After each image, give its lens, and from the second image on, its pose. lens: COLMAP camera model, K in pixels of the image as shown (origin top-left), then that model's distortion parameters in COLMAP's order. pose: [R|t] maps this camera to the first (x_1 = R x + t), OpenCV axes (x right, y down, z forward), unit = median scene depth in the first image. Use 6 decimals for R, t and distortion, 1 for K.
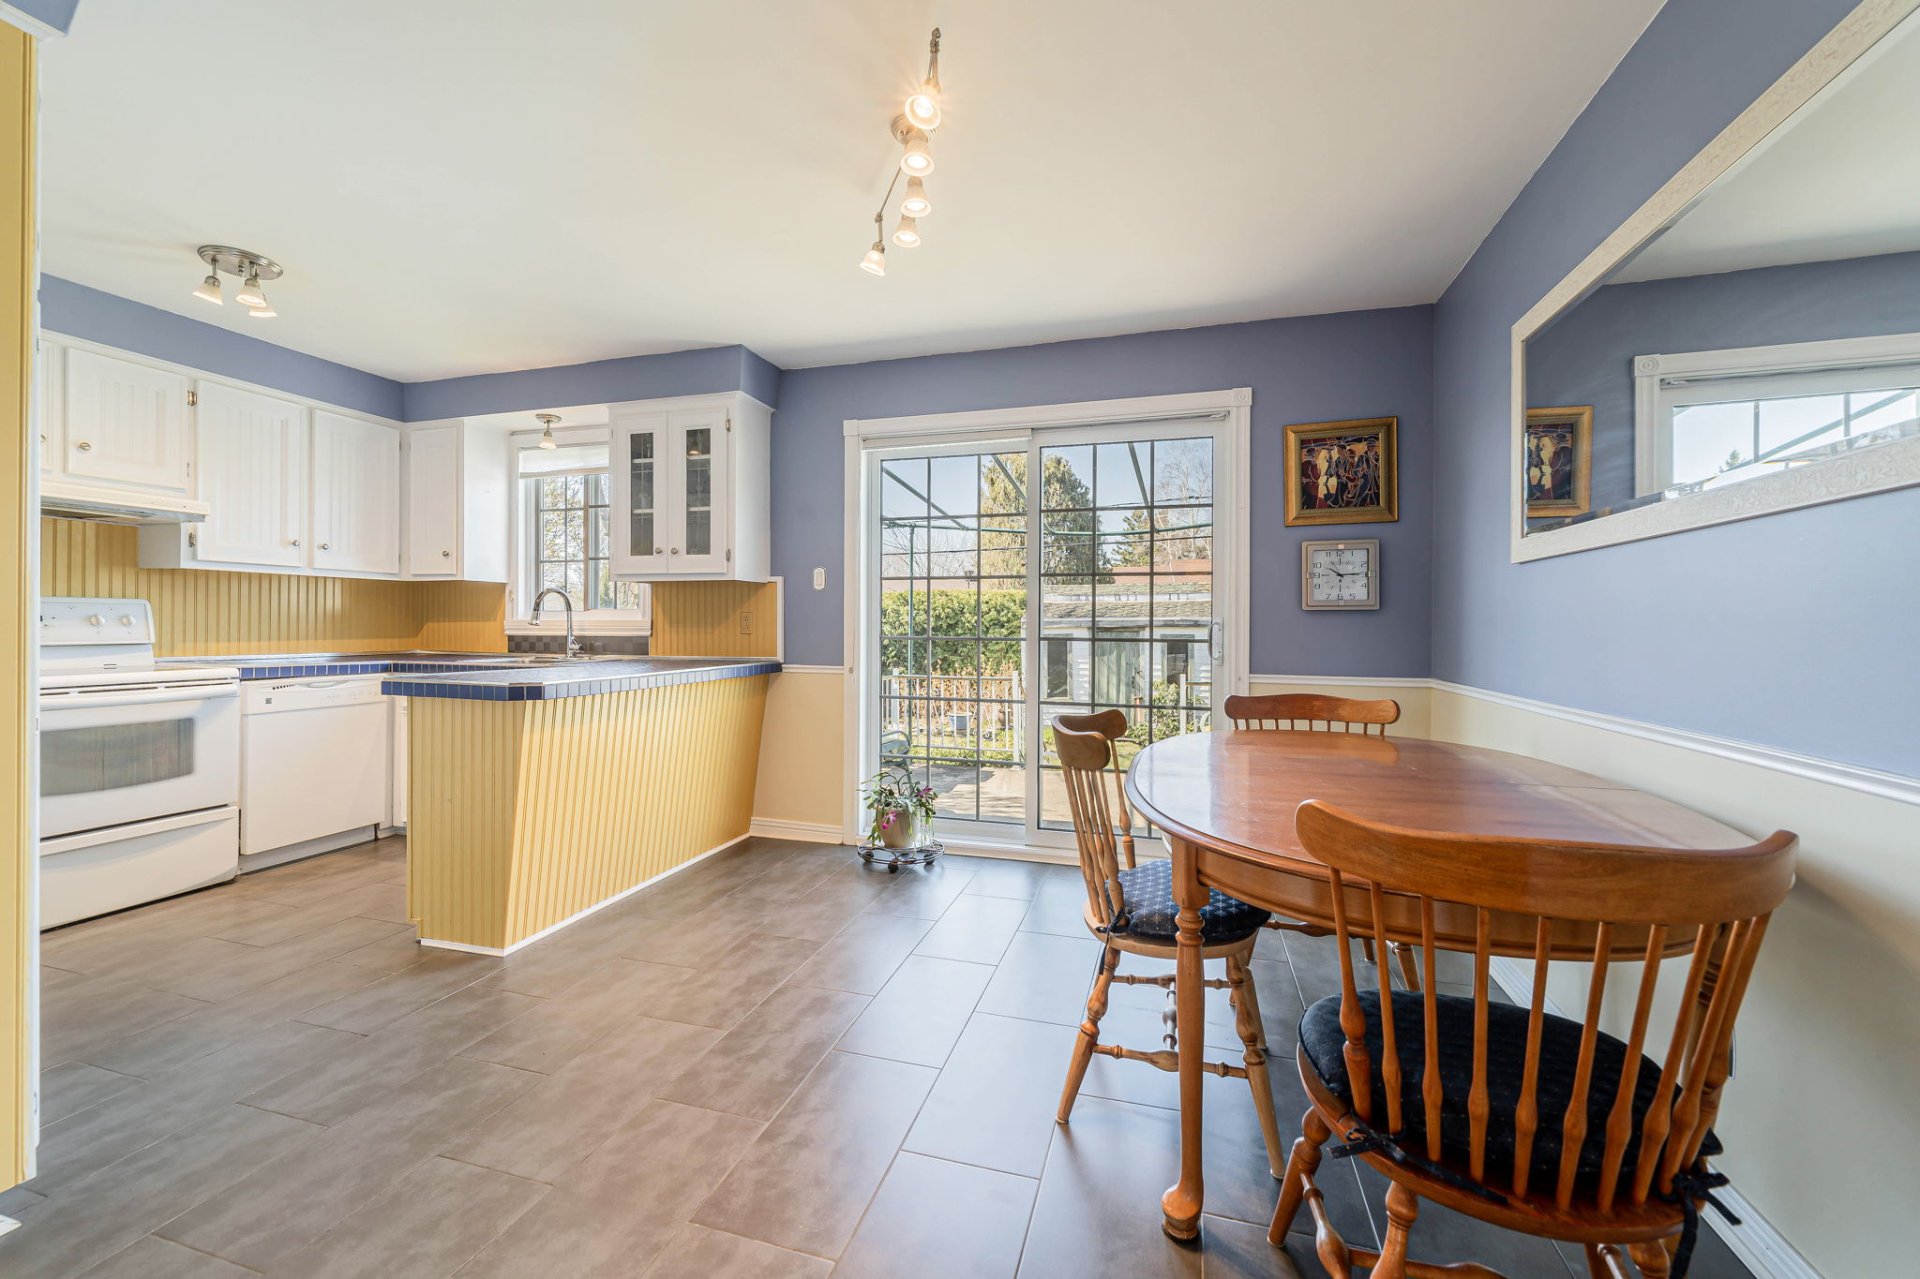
lens RADIAL K [[797.5, 0, 955.0], [0, 797.5, 629.5], [0, 0, 1]] dist [0.000502, 0.000009]
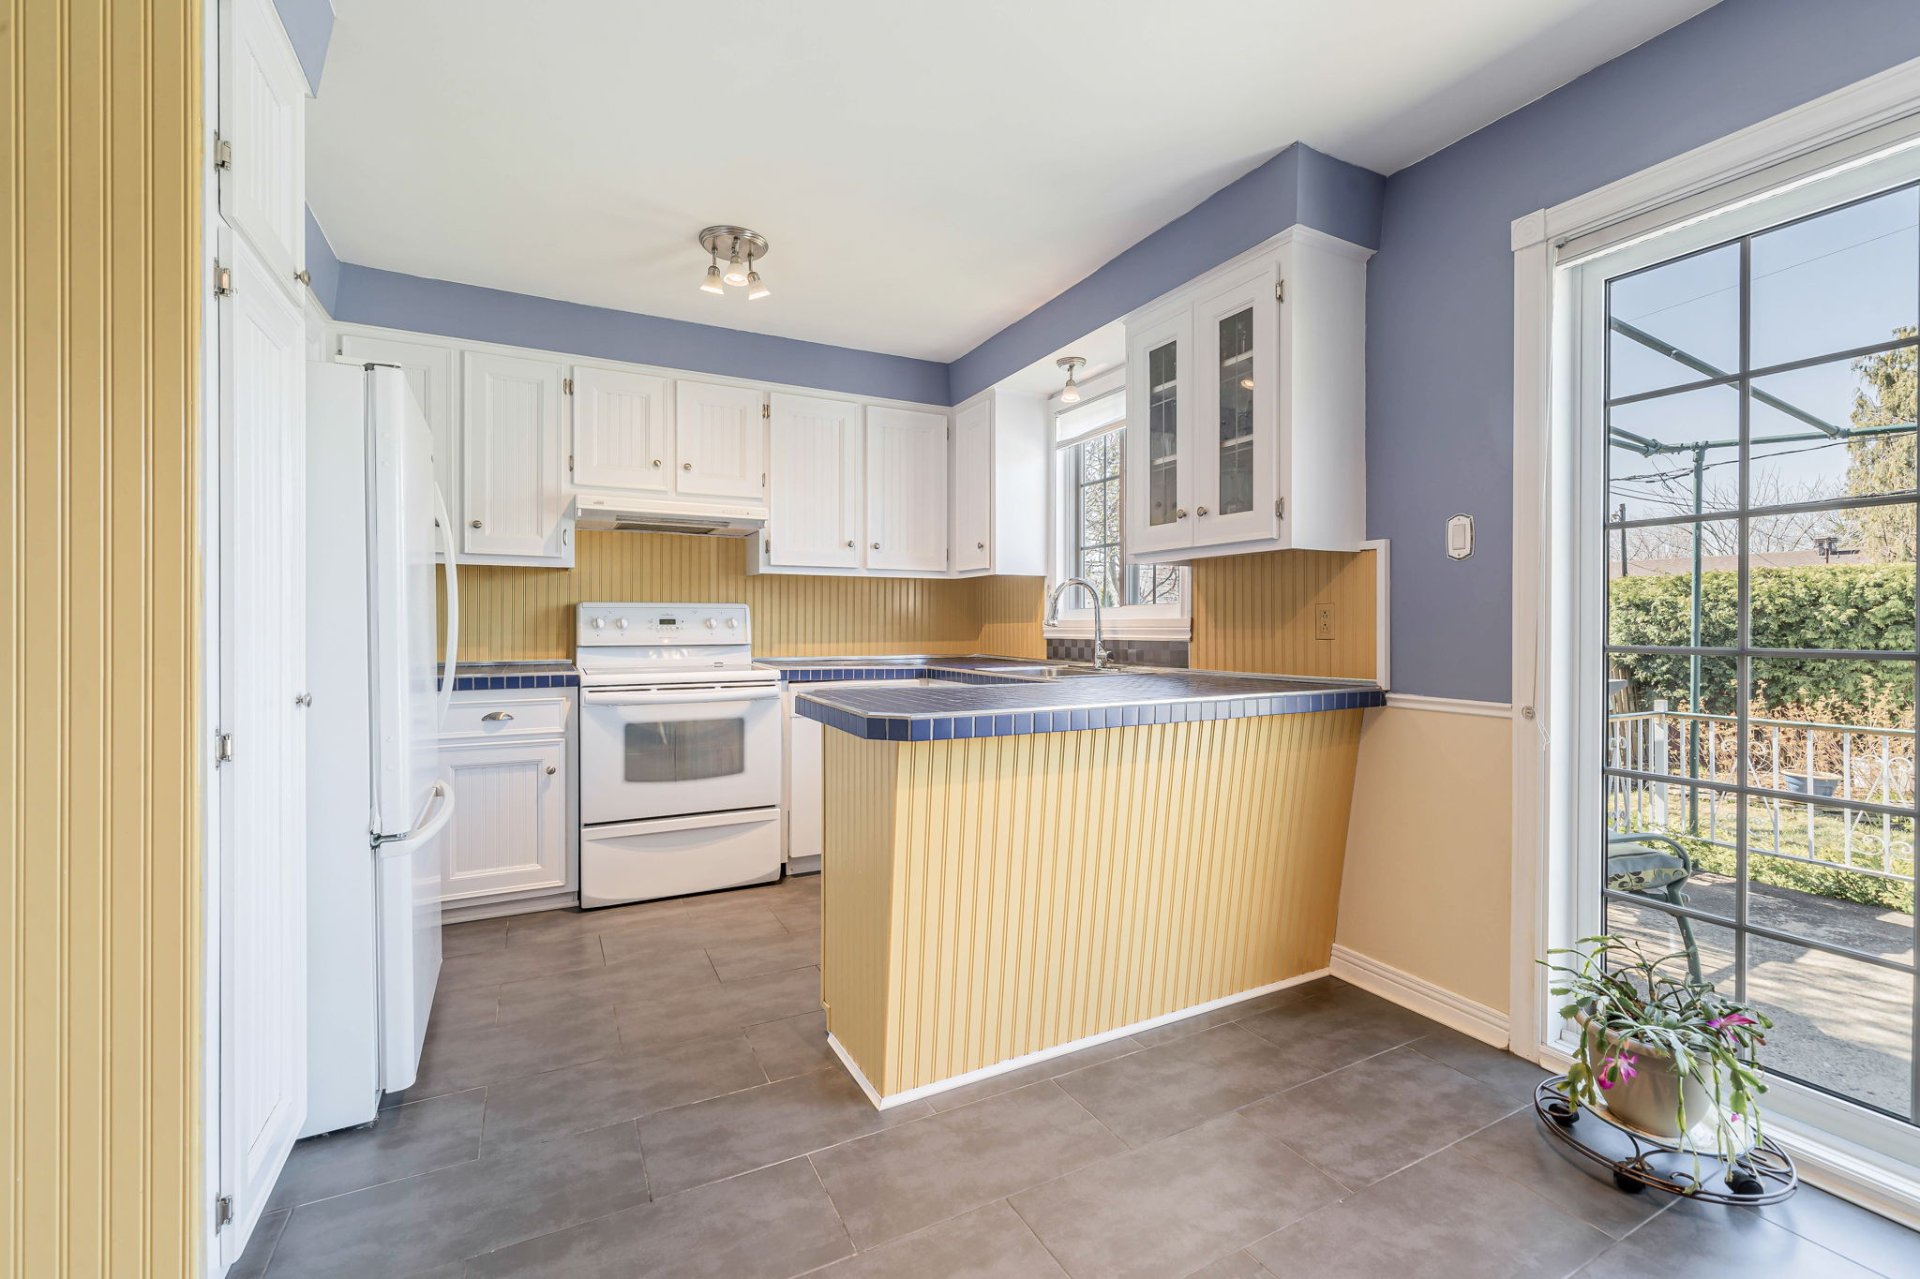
lens RADIAL K [[797.5, 0, 971.4], [0, 797.5, 632.4], [0, 0, 1]] dist [0.000502, 0.000009]
pose [[0.697994, 0.000963, -0.716103, -0.015543], [-0.000445, 0.999999, 0.000911, 0.000083], [0.716103, -0.000317, 0.697994, 0.405649]]
